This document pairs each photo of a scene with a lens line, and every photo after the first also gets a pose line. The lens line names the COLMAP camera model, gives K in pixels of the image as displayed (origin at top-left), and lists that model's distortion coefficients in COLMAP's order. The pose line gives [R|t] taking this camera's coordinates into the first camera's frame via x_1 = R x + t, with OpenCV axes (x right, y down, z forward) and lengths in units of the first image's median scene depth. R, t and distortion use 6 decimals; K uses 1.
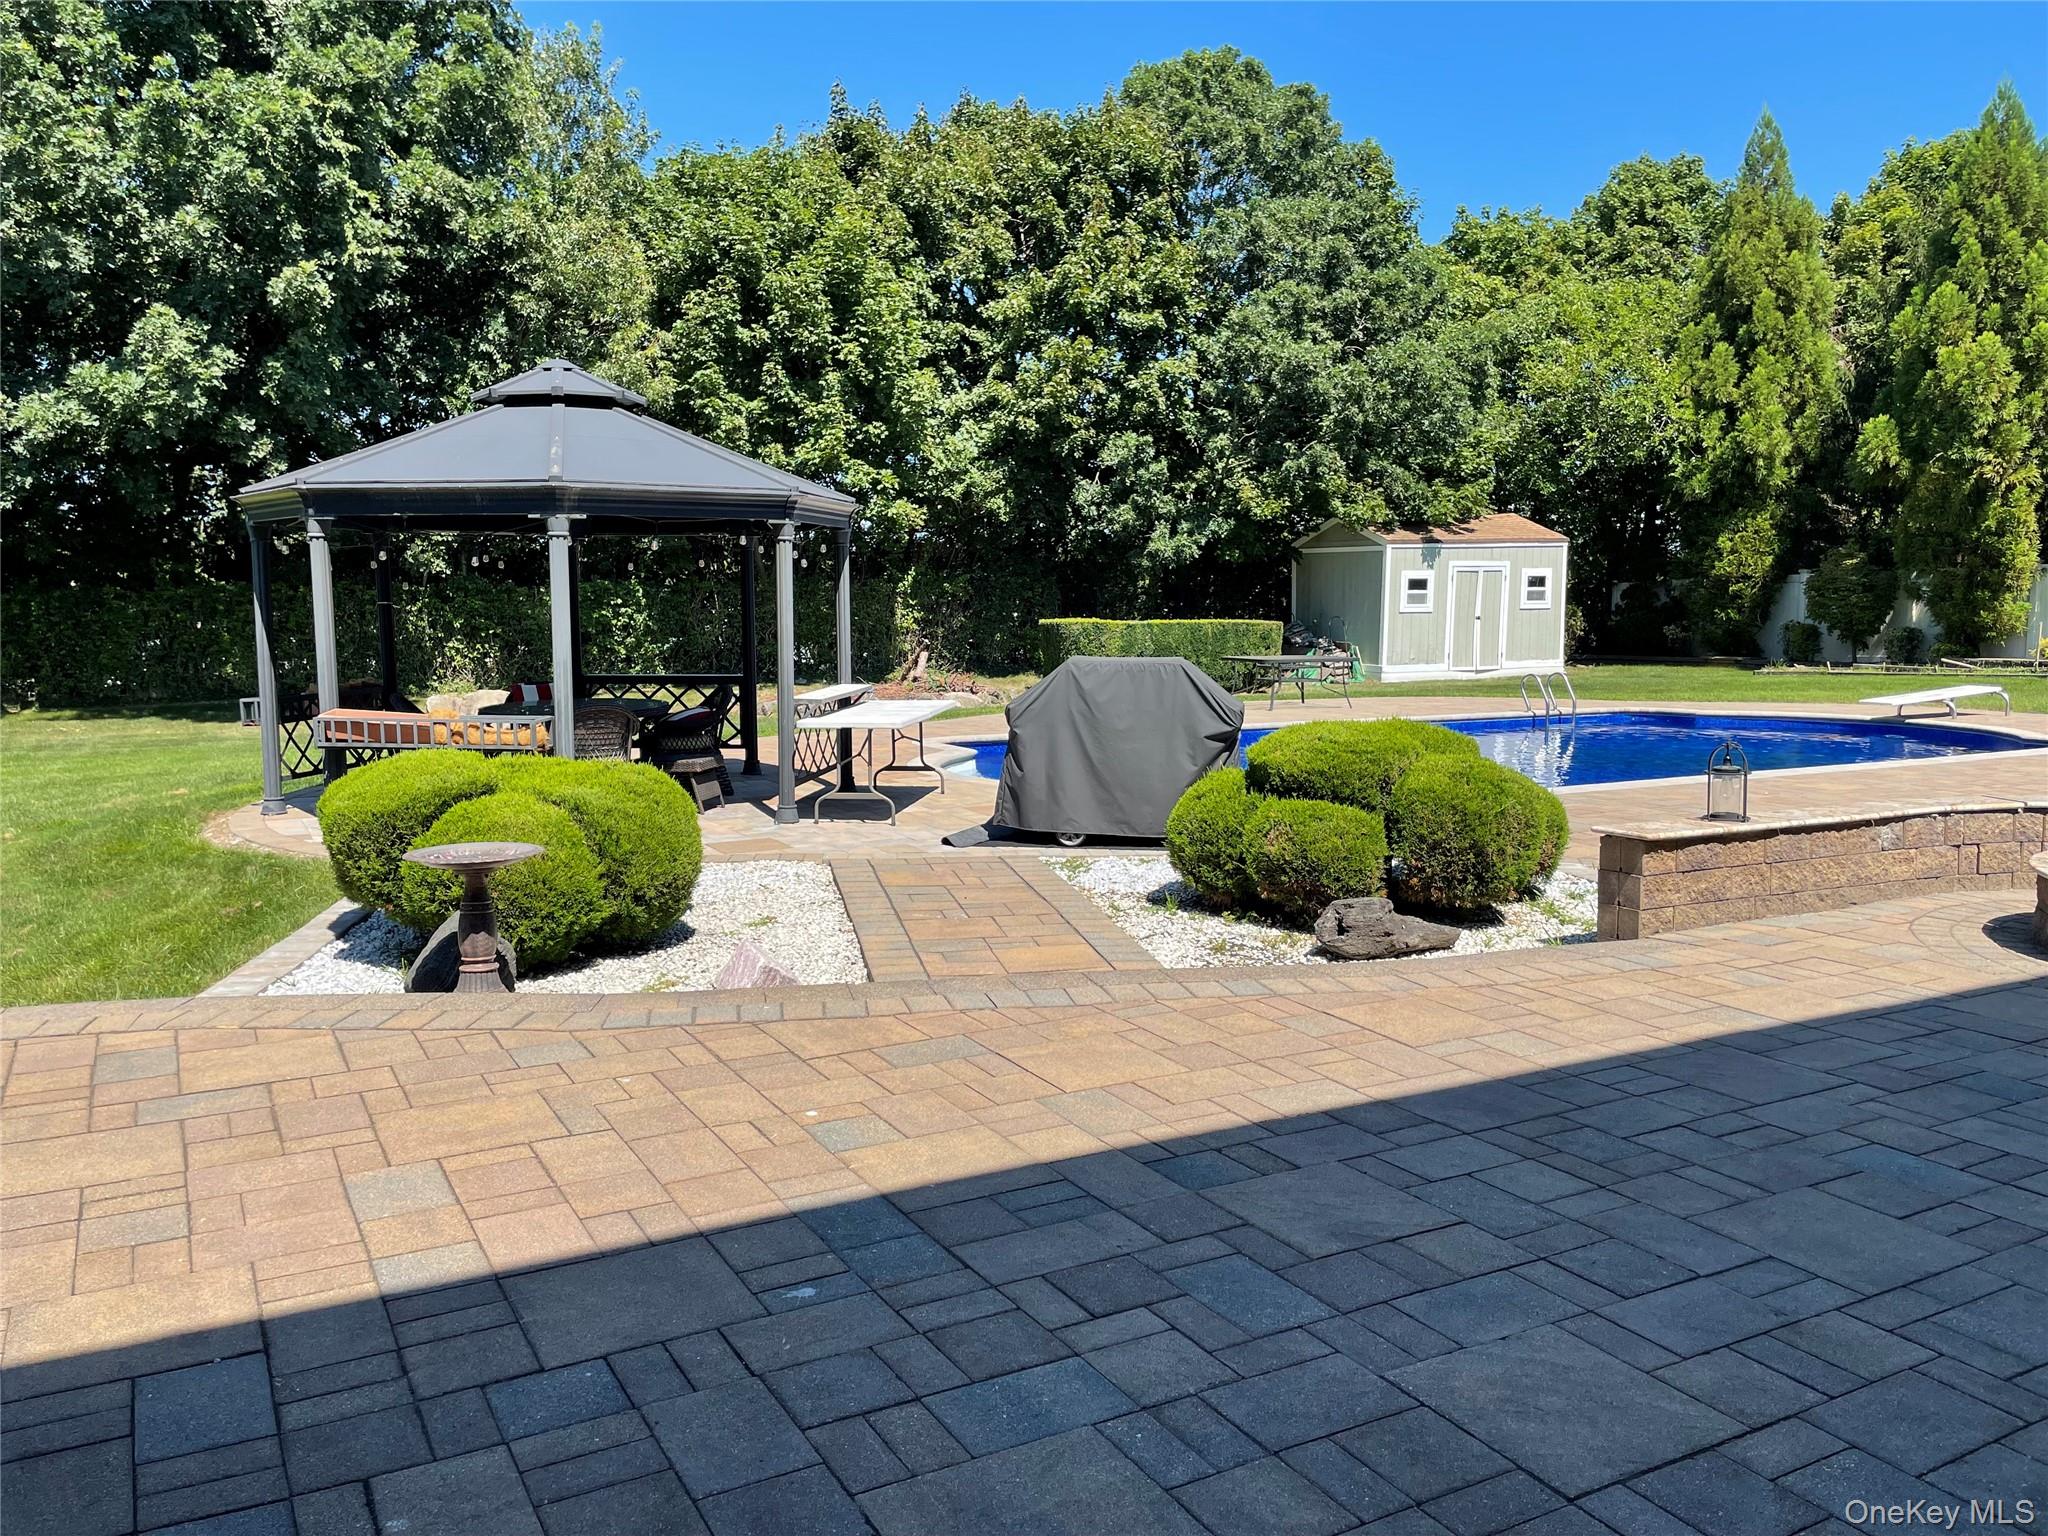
lens RADIAL K [[1534.9, 0, 1024.0], [0, 1534.9, 768.0], [0, 0, 1]] dist [0.076575, -0.110212]
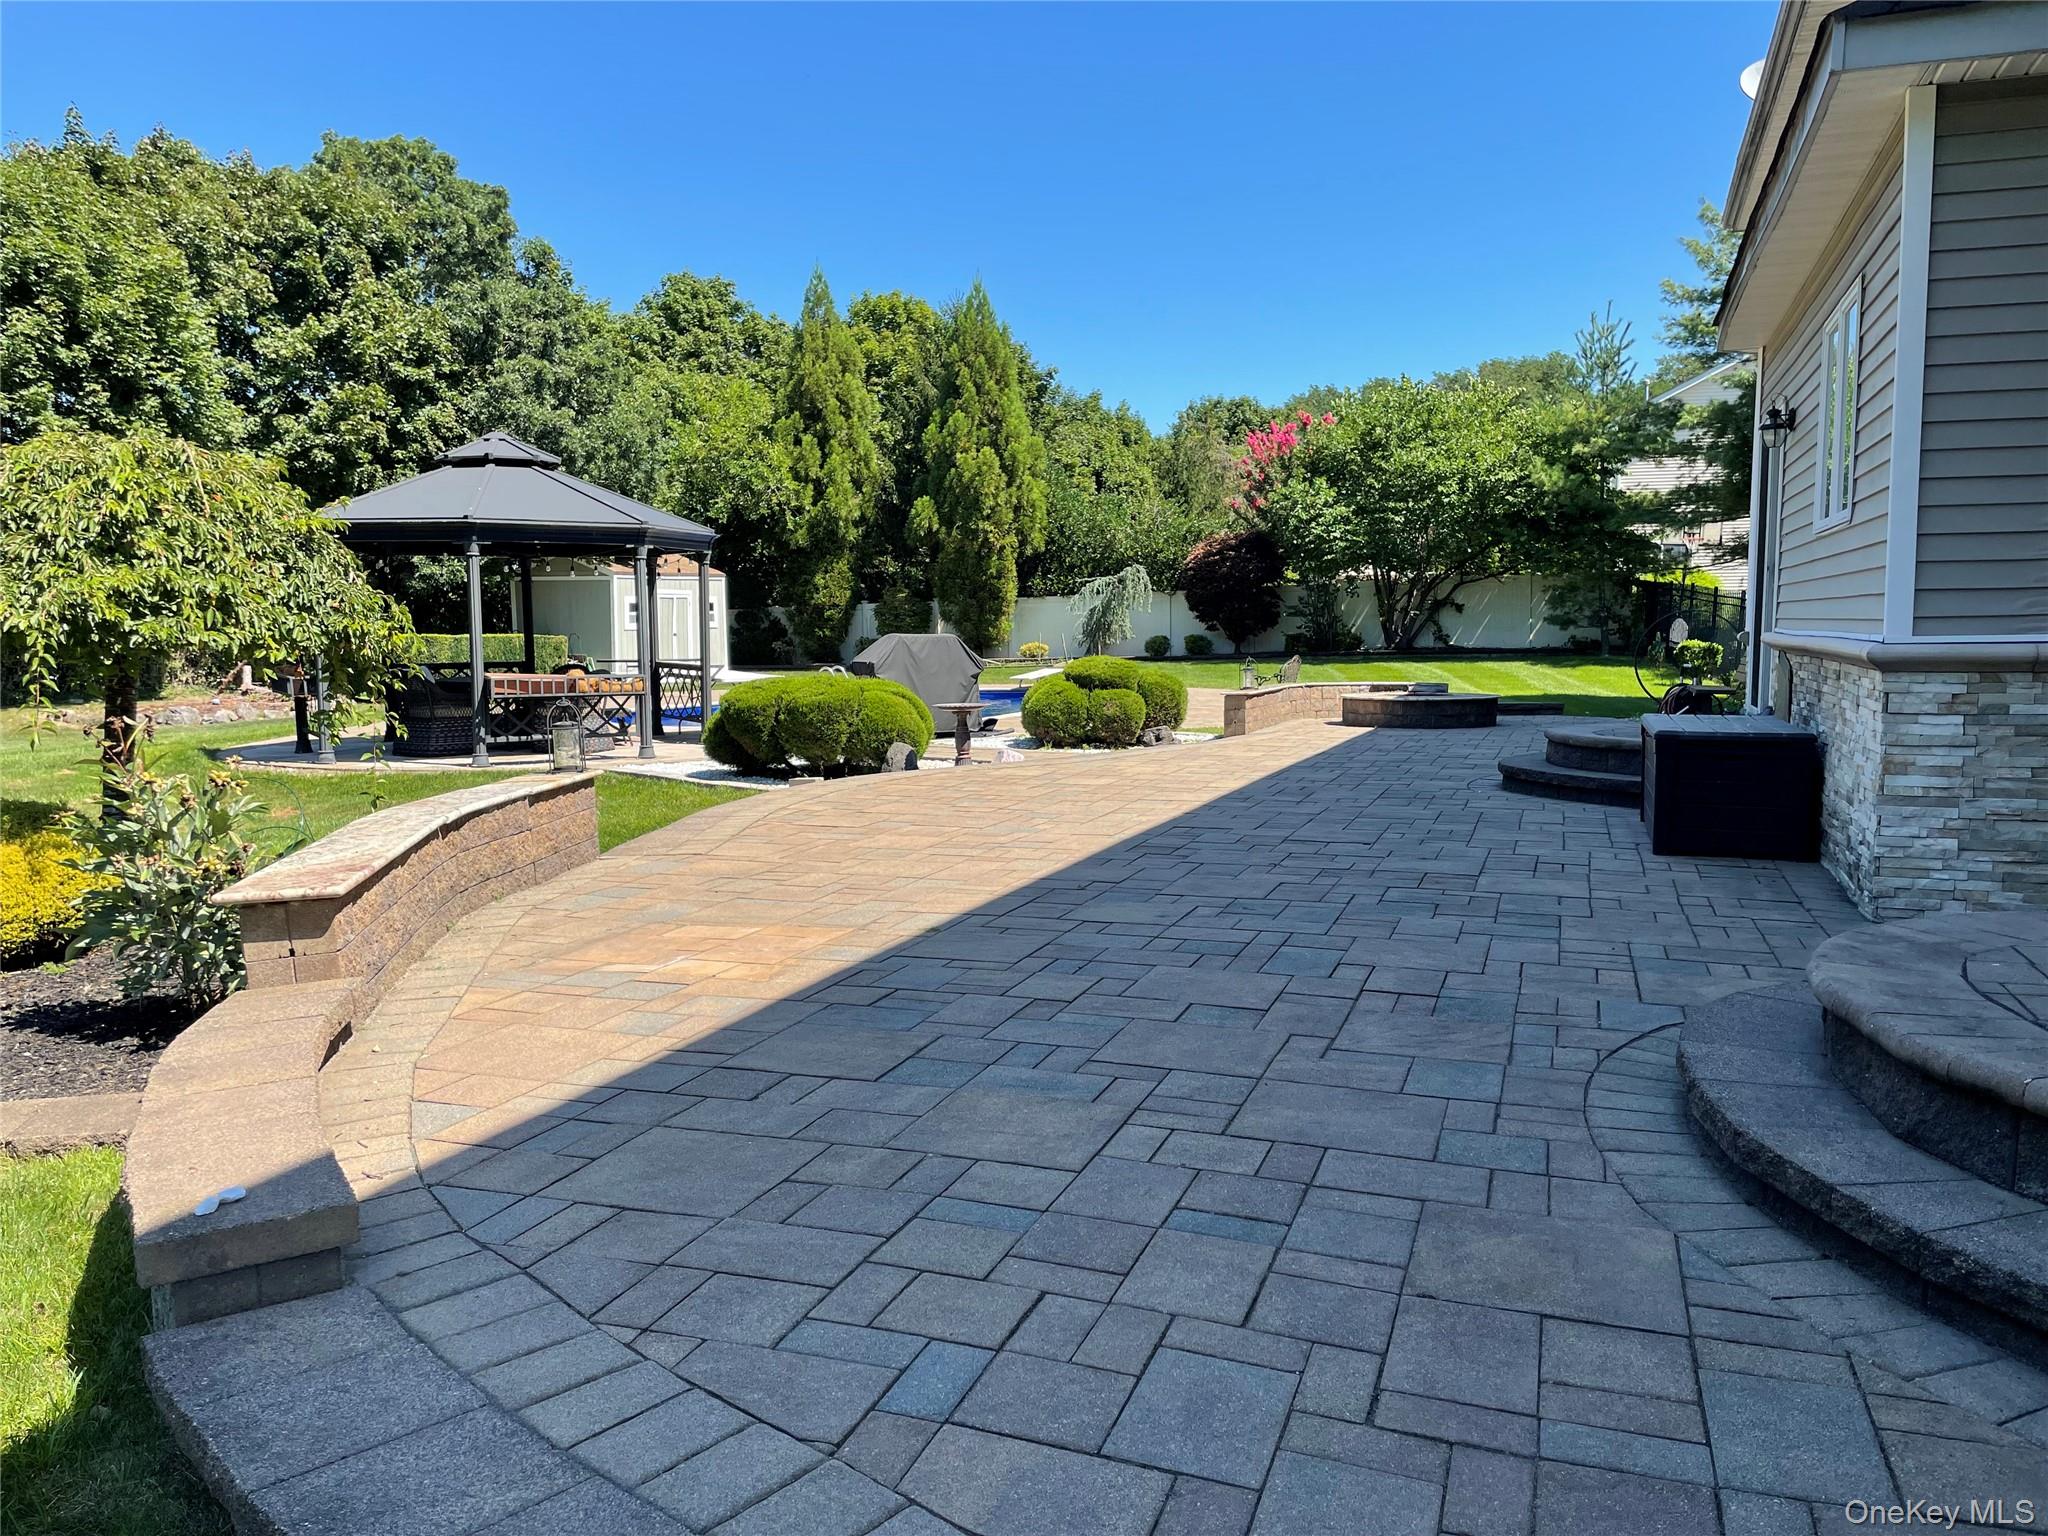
lens RADIAL K [[1547.4, 0, 1024.0], [0, 1547.4, 768.0], [0, 0, 1]] dist [0.102190, -0.156894]
pose [[0.743340, -0.063832, 0.665861, -0.380015], [0.079928, 0.996781, 0.006328, 0.029635], [-0.664121, 0.048517, 0.746049, -0.154311]]
